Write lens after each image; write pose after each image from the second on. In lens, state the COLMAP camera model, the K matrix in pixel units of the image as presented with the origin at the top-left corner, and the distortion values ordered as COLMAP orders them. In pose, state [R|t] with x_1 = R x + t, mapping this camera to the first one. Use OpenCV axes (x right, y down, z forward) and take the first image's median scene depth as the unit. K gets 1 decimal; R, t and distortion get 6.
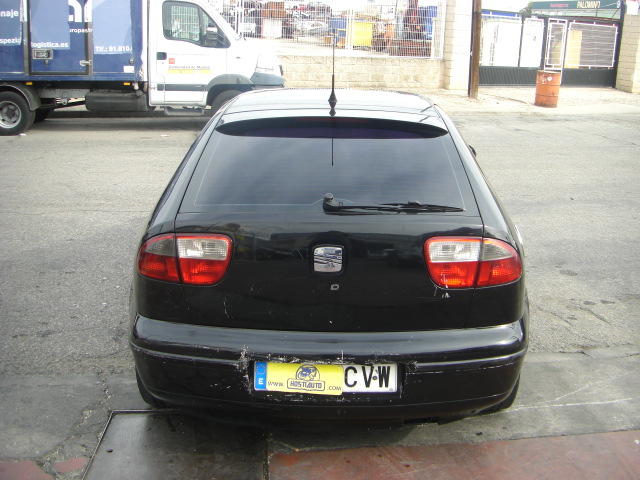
lens RADIAL K [[723.4, 0, 347.2], [0, 723.4, 197.5], [0, 0, 1]] dist [-0.180364, 0.131837]
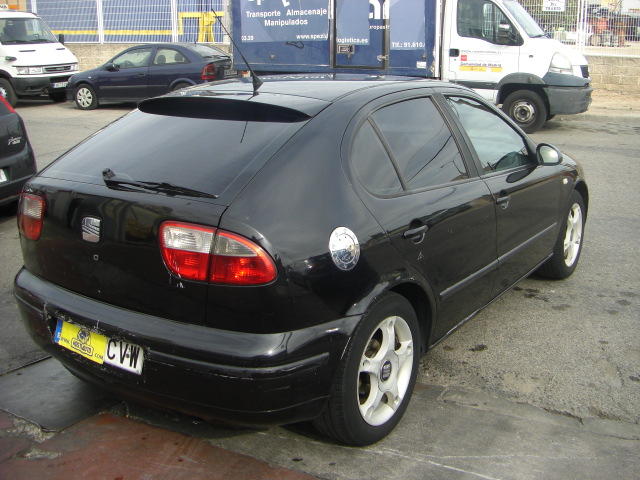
lens RADIAL K [[723.4, 0, 347.2], [0, 723.4, 197.5], [0, 0, 1]] dist [-0.180364, 0.131837]
pose [[0.844409, 0.098813, -0.526507, 0.170225], [-0.101385, 0.994556, 0.024053, -0.004535], [0.526018, 0.033069, 0.849830, 0.068576]]
